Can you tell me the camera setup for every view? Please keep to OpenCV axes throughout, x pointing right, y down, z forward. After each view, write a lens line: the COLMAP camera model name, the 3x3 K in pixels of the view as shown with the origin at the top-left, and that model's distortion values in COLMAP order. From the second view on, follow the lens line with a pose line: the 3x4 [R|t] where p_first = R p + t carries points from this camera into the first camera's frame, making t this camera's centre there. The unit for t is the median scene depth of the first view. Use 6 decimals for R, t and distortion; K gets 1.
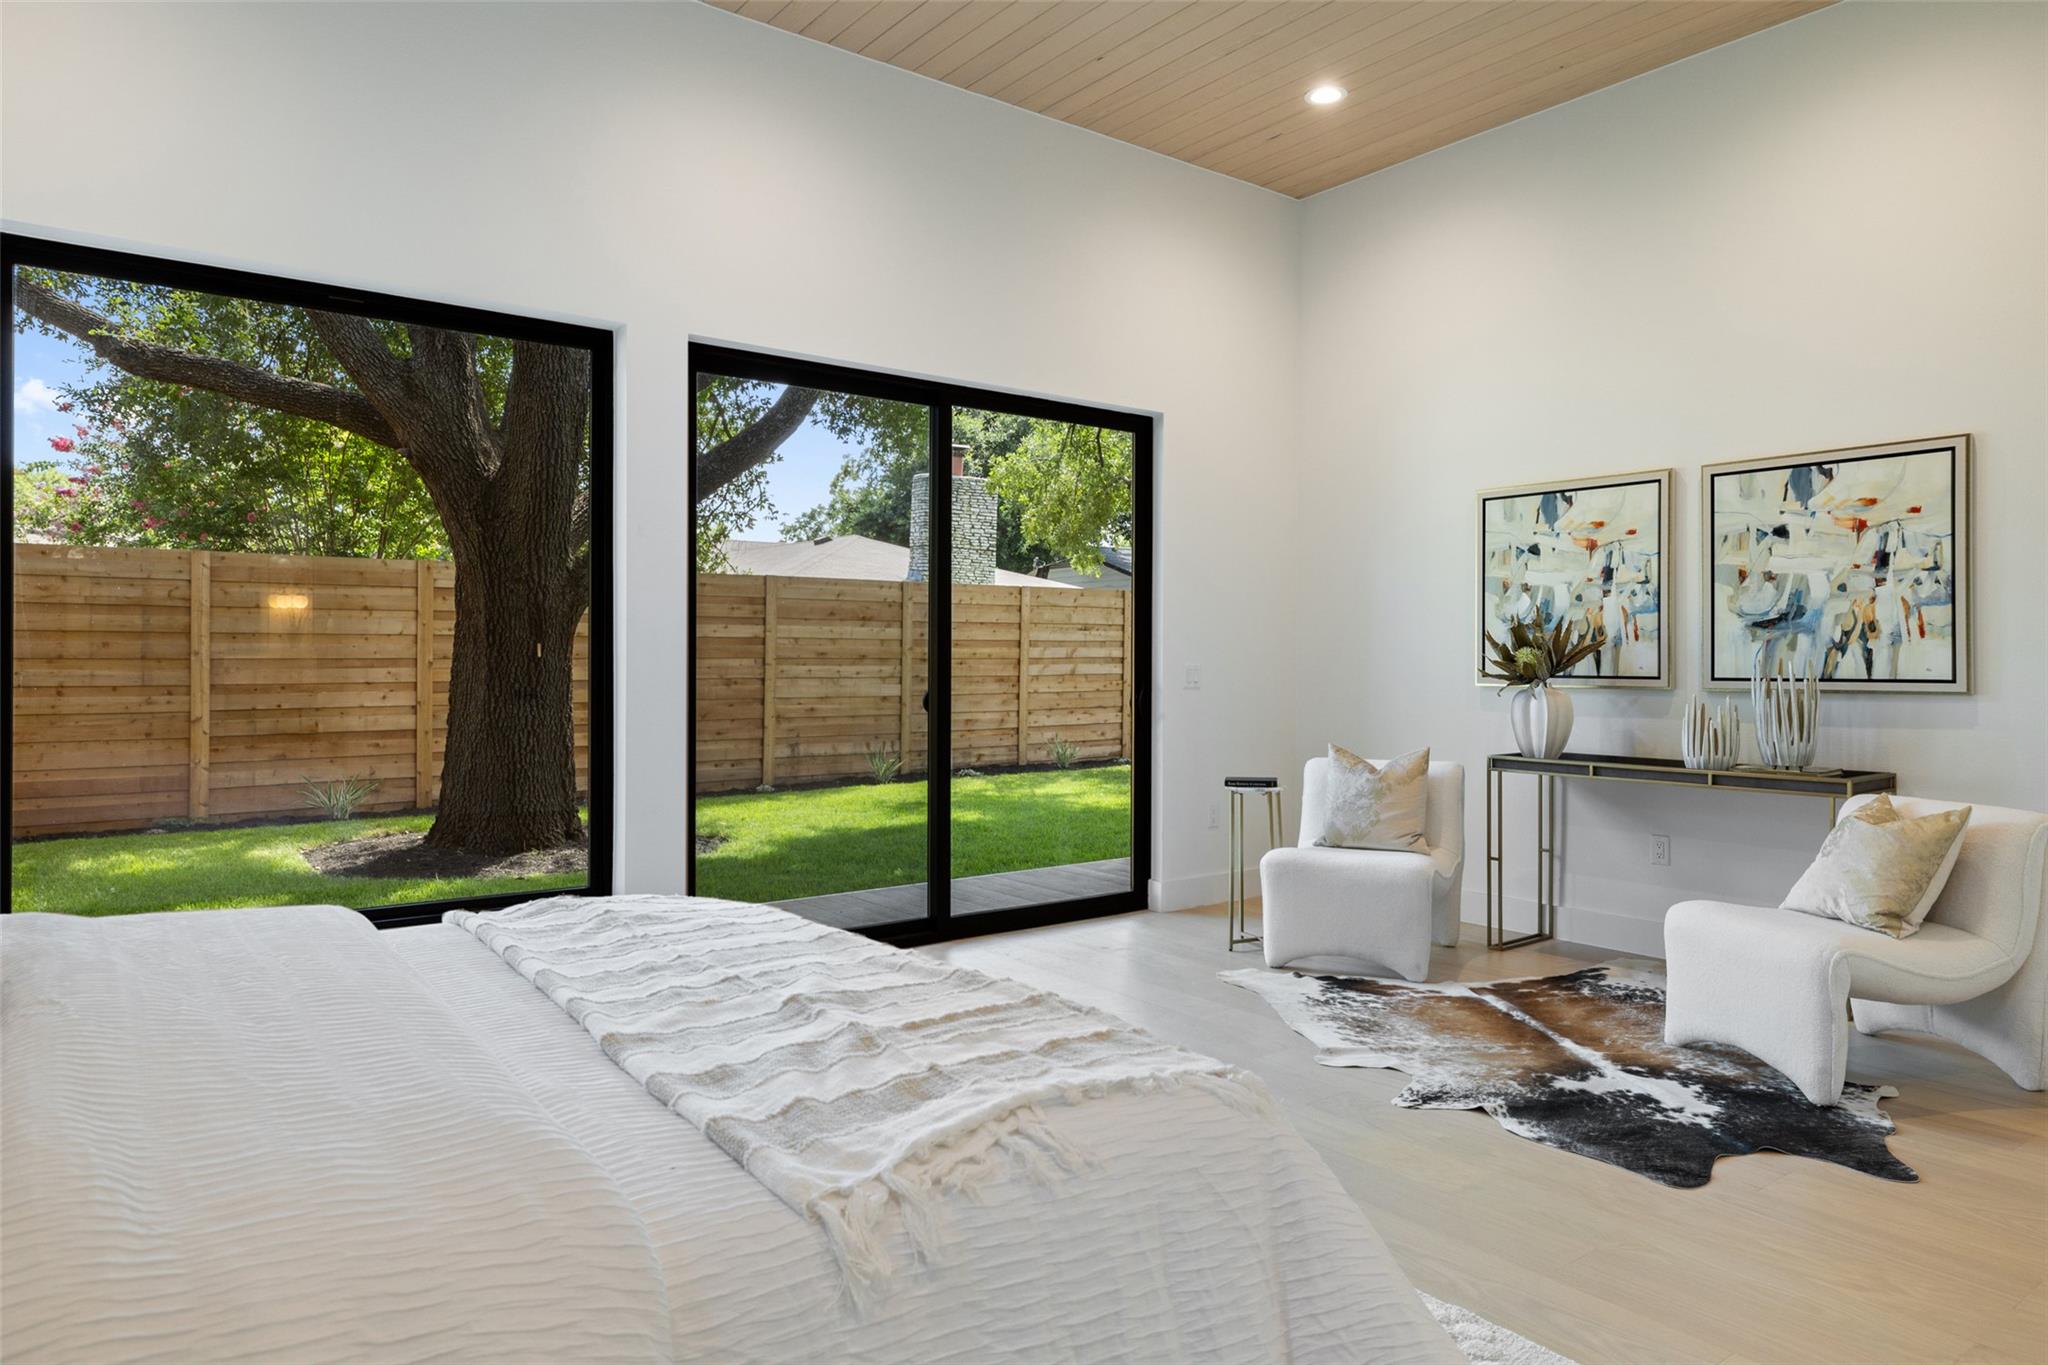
lens RADIAL K [[1290.0, 0, 1022.9], [0, 1290.0, 645.8], [0, 0, 1]] dist [-0.002136, 0.000695]
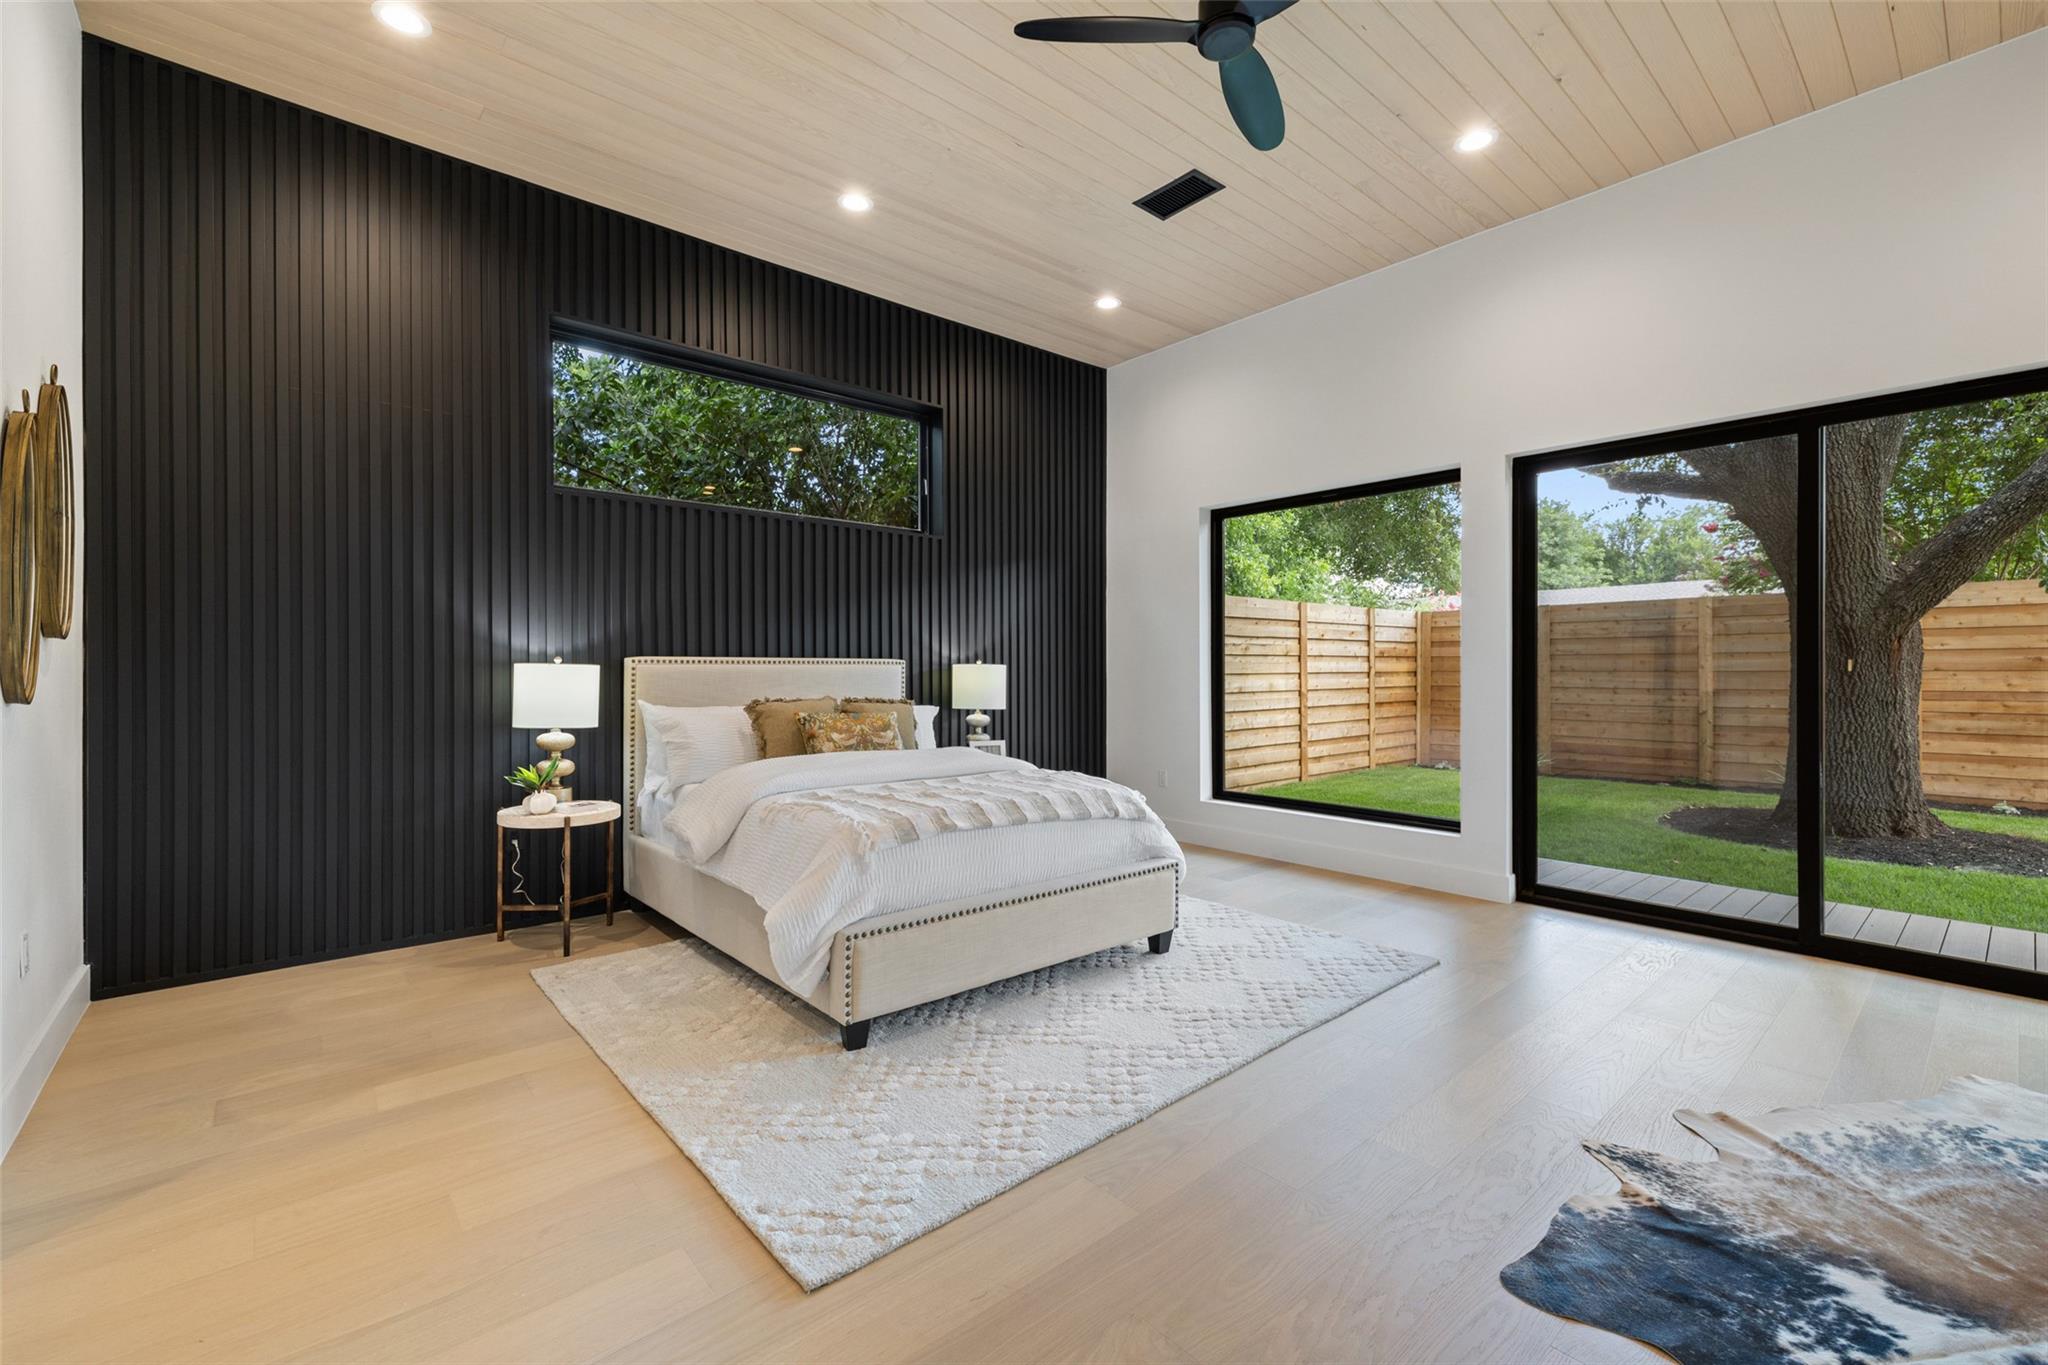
lens RADIAL K [[866.4, 0, 1025.2], [0, 866.4, 679.1], [0, 0, 1]] dist [0.008799, -0.000252]
pose [[0.063135, 0.009994, -0.997955, 0.676537], [0.015929, 0.999812, 0.011020, -0.008838], [0.997878, -0.016592, 0.062964, 0.391464]]
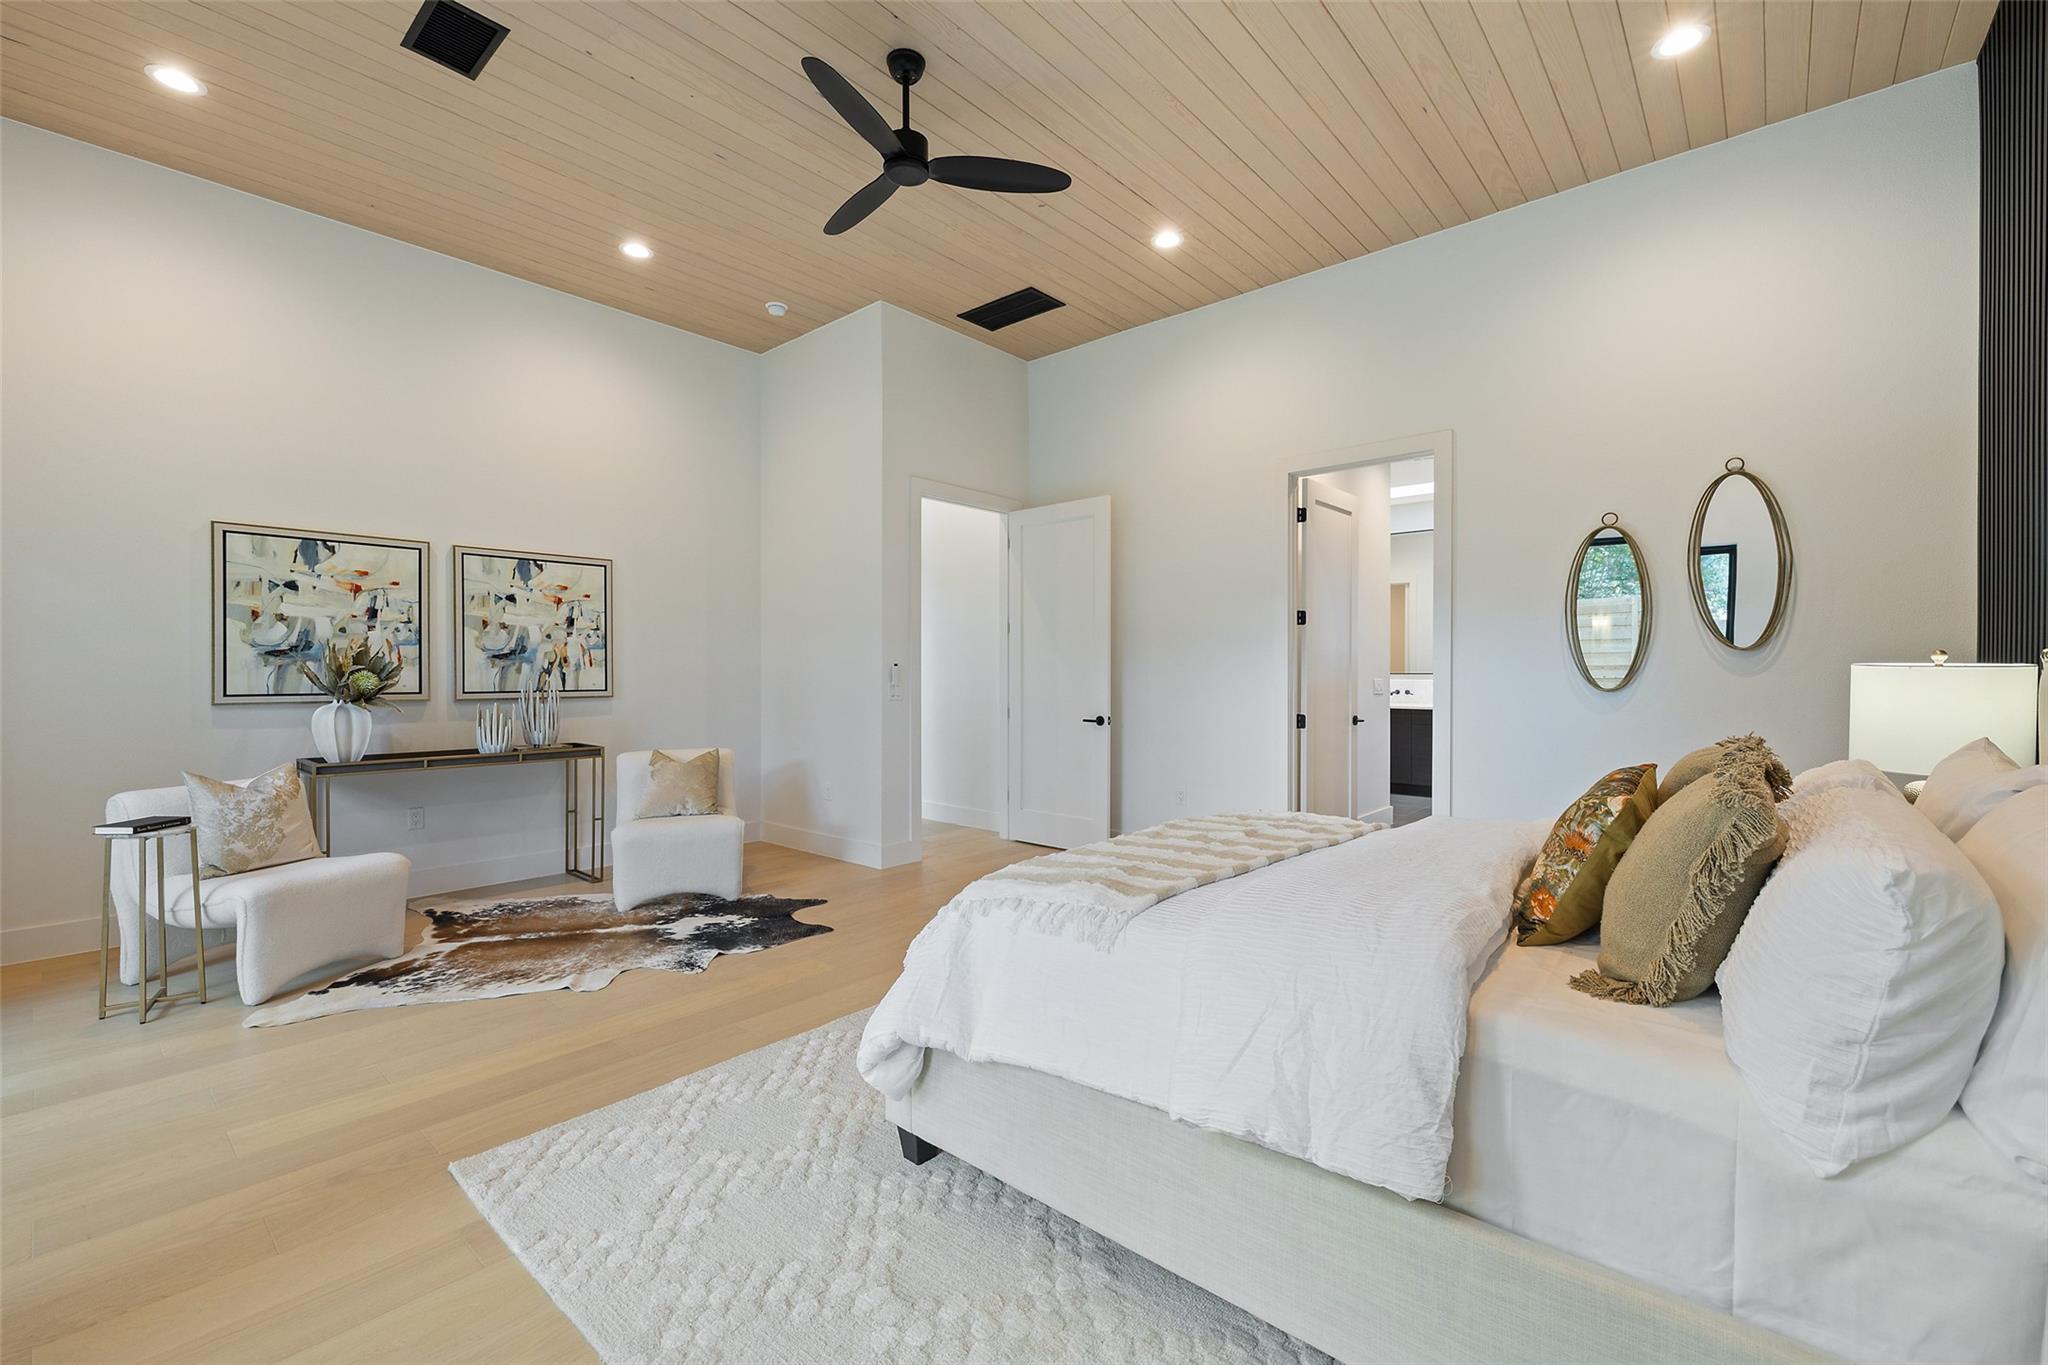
lens RADIAL K [[866.4, 0, 1021.9], [0, 866.4, 673.4], [0, 0, 1]] dist [0.008799, -0.000252]
pose [[-0.200913, -0.005589, 0.979593, -0.590760], [-0.015349, 0.999879, 0.002557, -0.008988], [-0.979489, -0.014522, -0.200975, 0.609503]]
